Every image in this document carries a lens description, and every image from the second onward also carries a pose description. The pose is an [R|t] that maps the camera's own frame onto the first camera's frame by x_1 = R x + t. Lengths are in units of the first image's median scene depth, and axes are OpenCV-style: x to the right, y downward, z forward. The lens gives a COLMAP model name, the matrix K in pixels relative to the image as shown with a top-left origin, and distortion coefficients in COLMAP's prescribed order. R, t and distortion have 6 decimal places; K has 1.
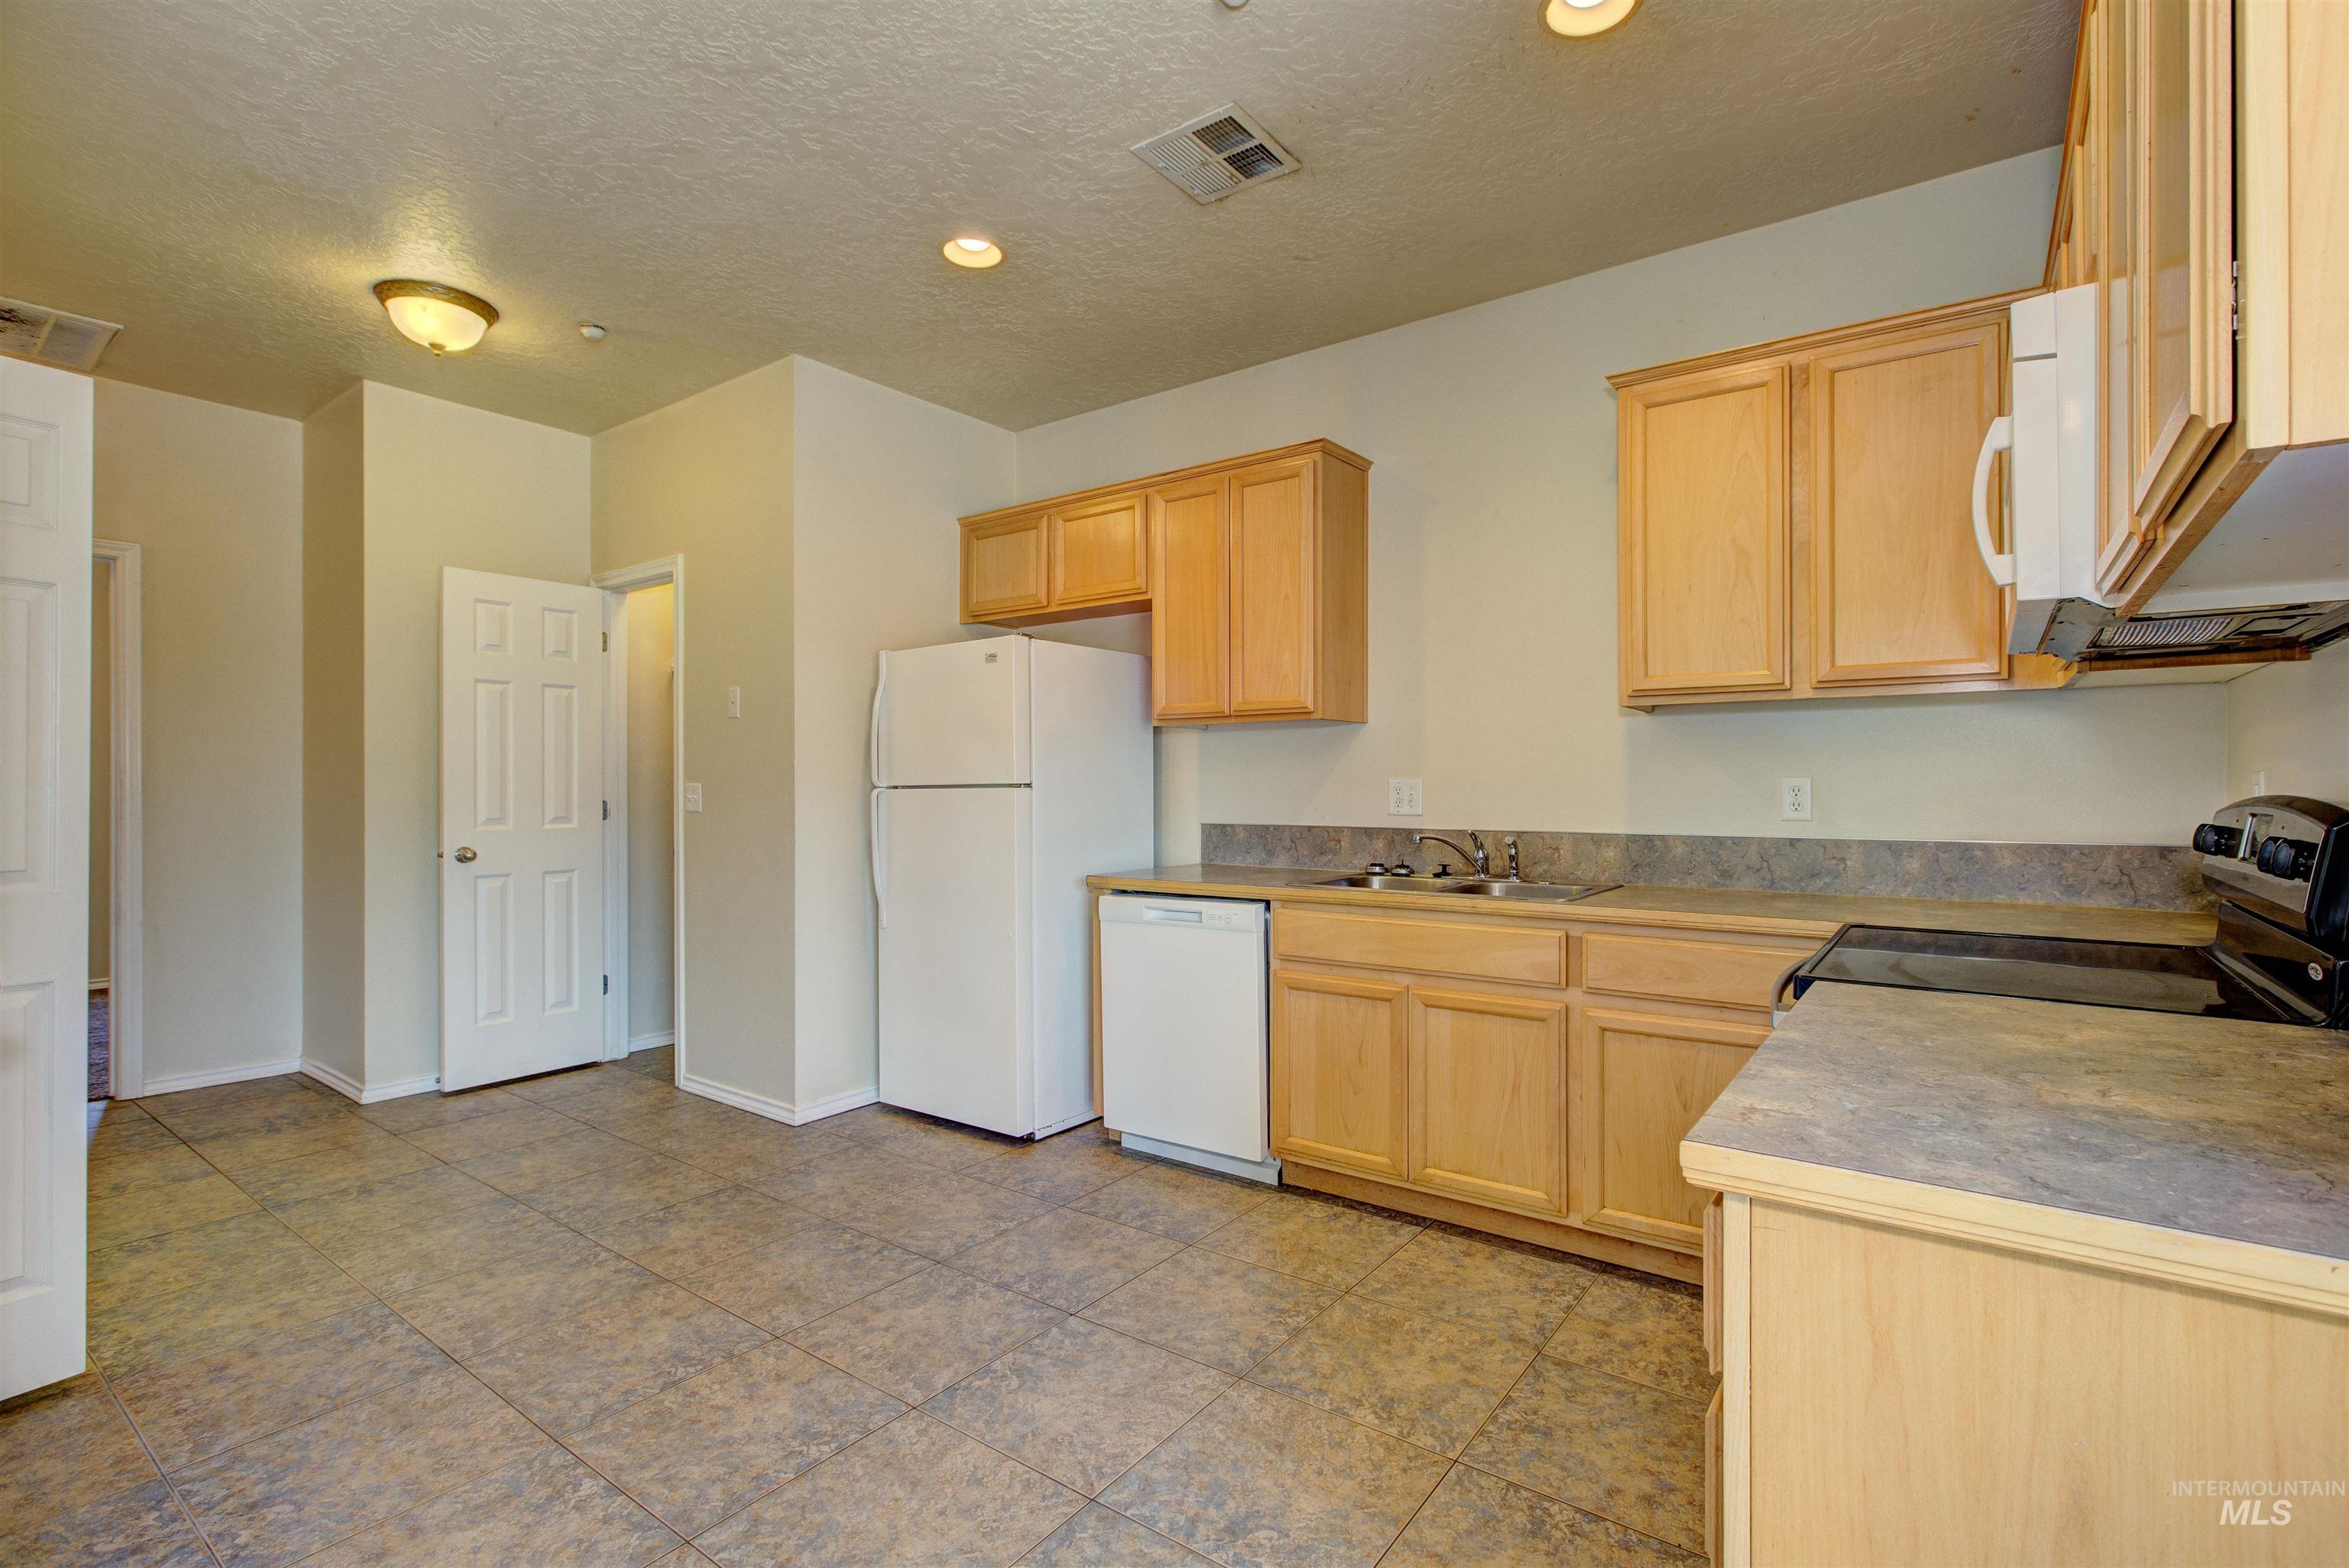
lens RADIAL K [[1081.8, 0, 1180.0], [0, 1081.8, 787.8], [0, 0, 1]] dist [-0.013857, 0.008137]
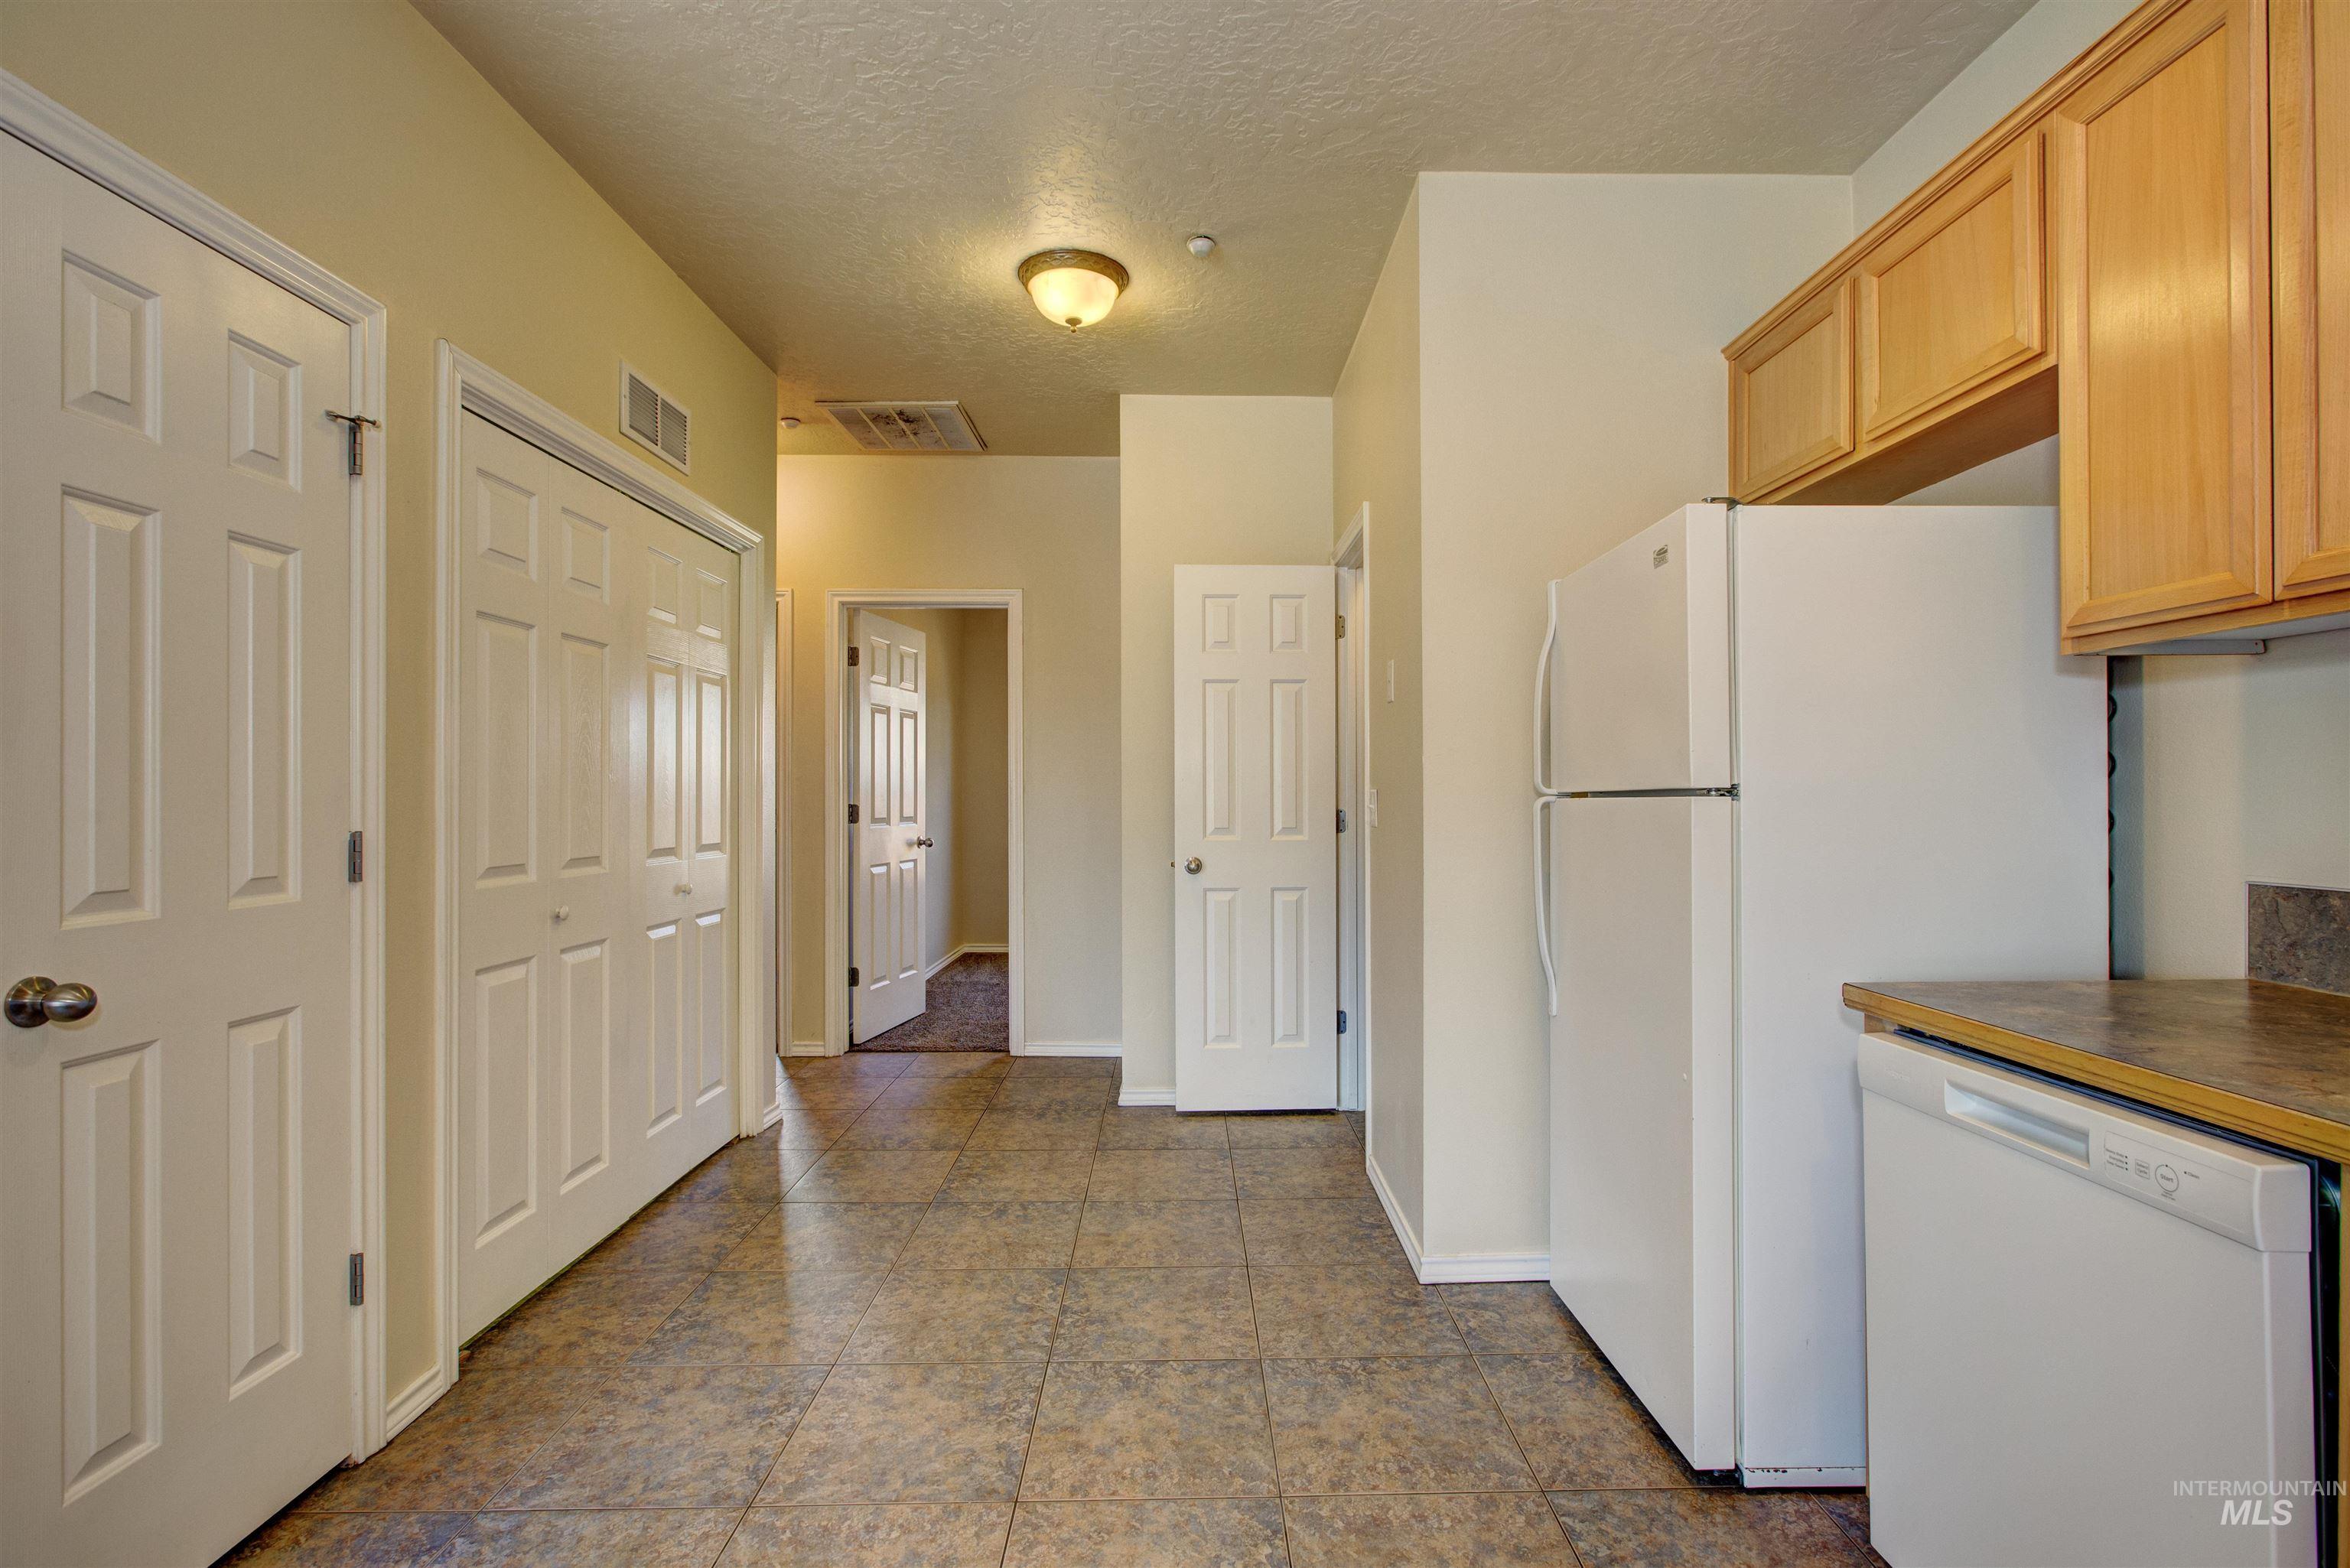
lens RADIAL K [[1085.1, 0, 1206.4], [0, 1085.1, 793.1], [0, 0, 1]] dist [-0.002590, 0.000036]
pose [[0.612966, -0.000034, -0.790109, 0.129945], [-0.000166, 1.000000, -0.000171, -0.001821], [0.790109, 0.000236, 0.612966, 0.548670]]
